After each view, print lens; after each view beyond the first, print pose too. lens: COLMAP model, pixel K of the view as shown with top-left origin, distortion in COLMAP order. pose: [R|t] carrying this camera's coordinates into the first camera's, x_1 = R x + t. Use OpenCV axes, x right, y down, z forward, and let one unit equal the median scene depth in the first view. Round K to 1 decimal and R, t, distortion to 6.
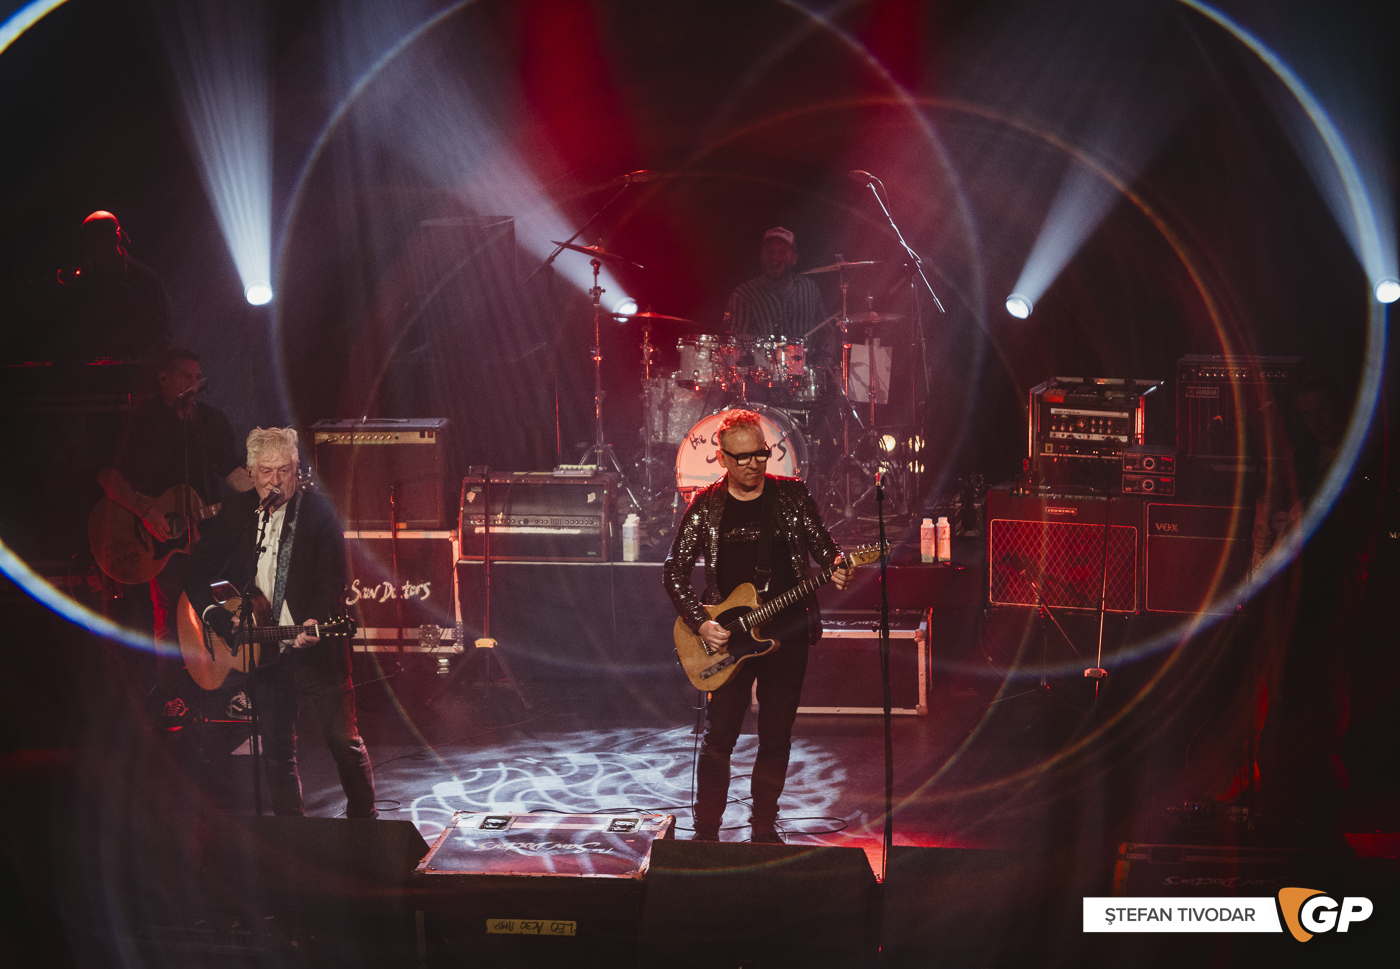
lens RADIAL K [[2666.1, 0, 726.7], [0, 2666.1, 477.6], [0, 0, 1]] dist [-0.005761, 0.000000]
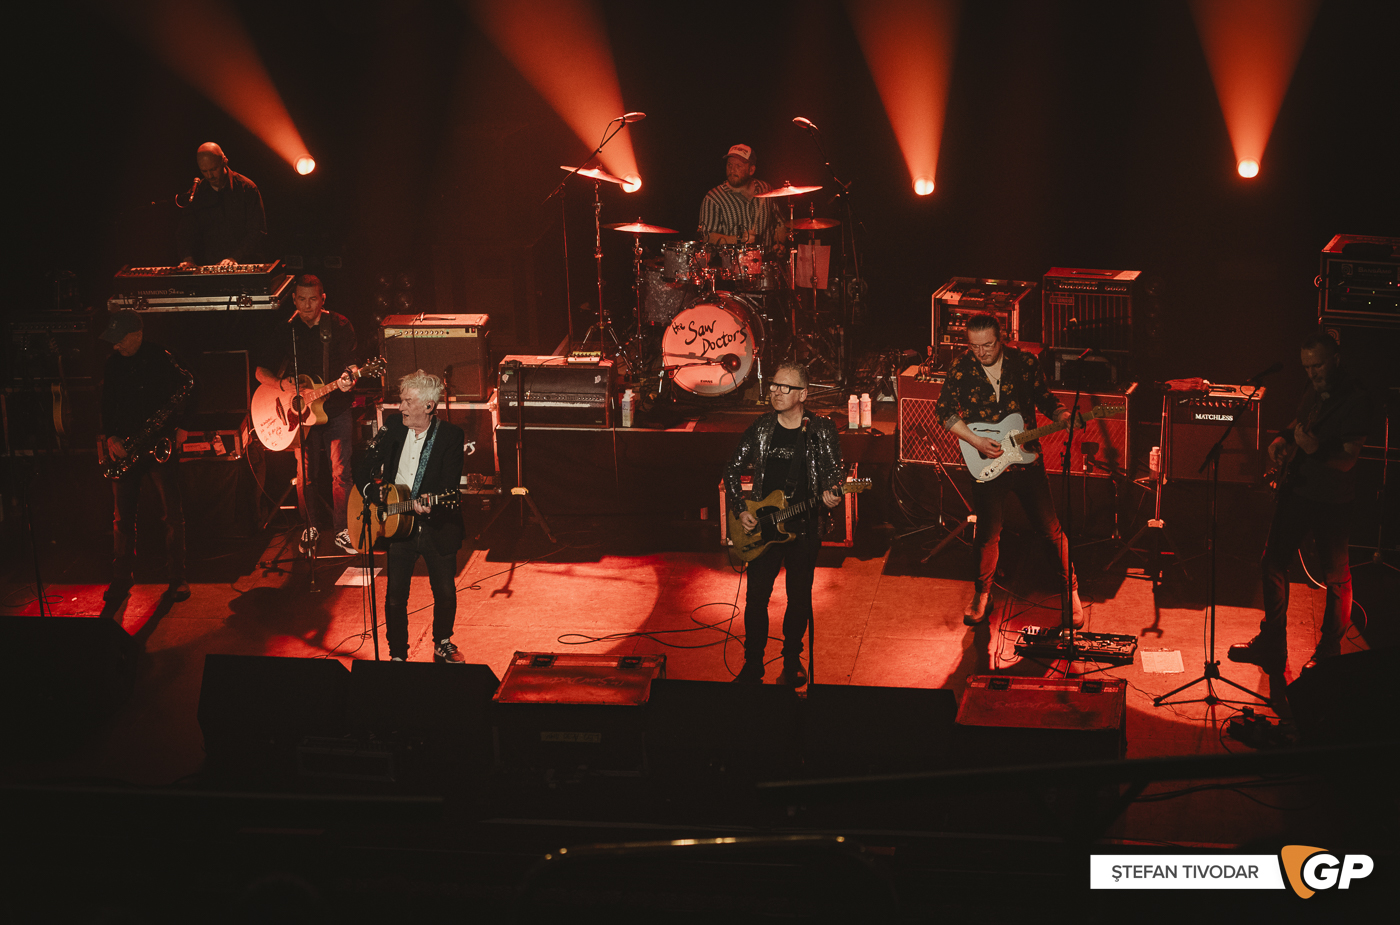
lens RADIAL K [[2849.8, 0, 697.4], [0, 2849.8, 461.7], [0, 0, 1]] dist [-0.054204, 0.000000]
pose [[0.999955, -0.008412, -0.004352, 0.004008], [0.008914, 0.991137, 0.132543, -0.137038], [0.003198, -0.132576, 0.991168, -0.392078]]
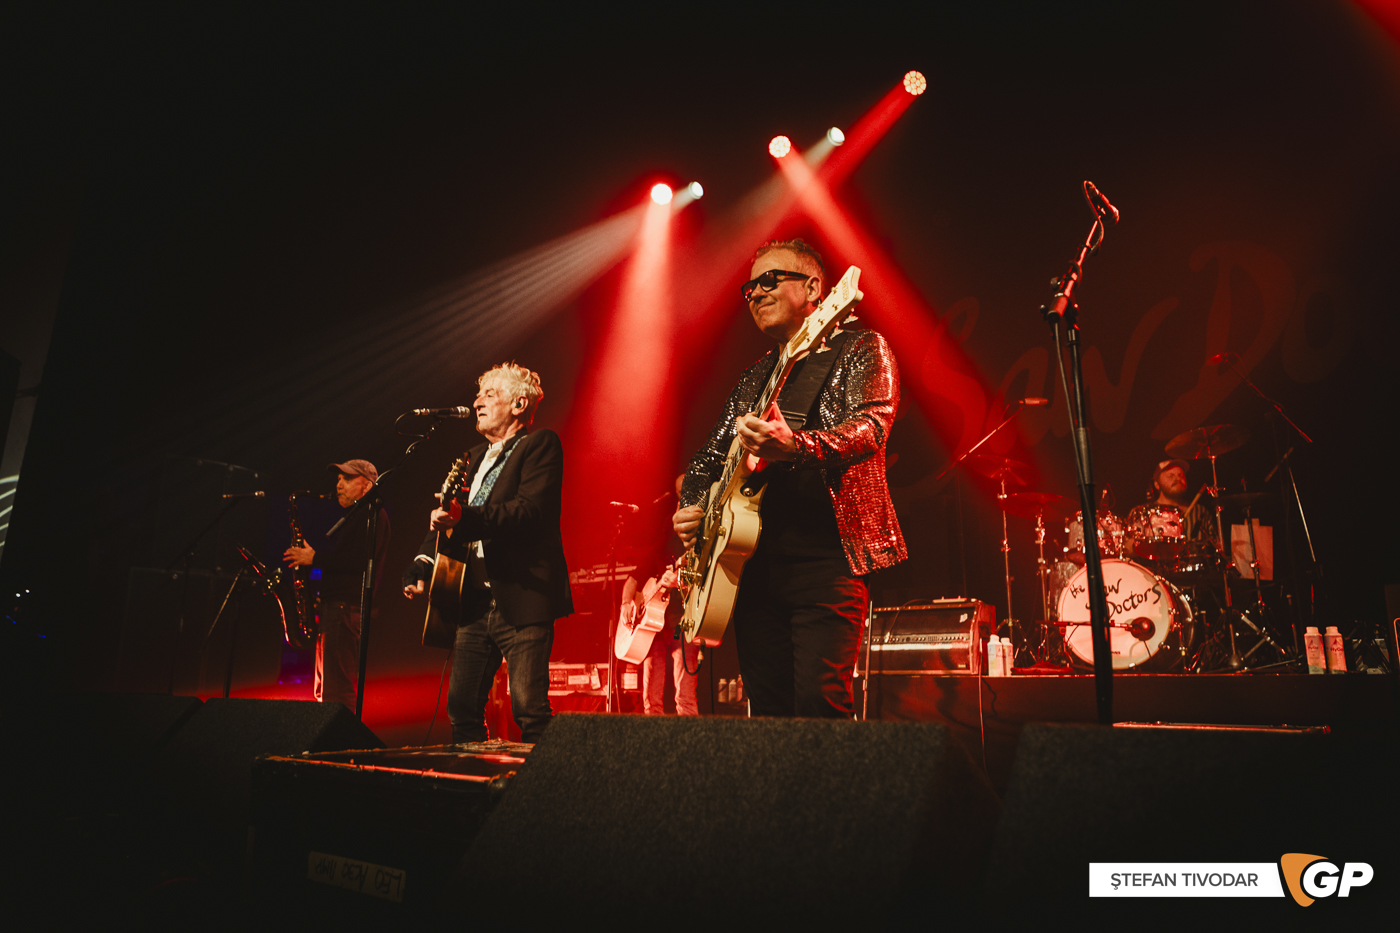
lens RADIAL K [[941.6, 0, 703.1], [0, 941.6, 461.9], [0, 0, 1]] dist [-0.025150, 0.007105]
pose [[0.857817, -0.089443, -0.506113, 0.061759], [-0.124818, 0.919004, -0.373968, 0.109043], [0.498569, 0.383968, 0.777173, 0.607851]]
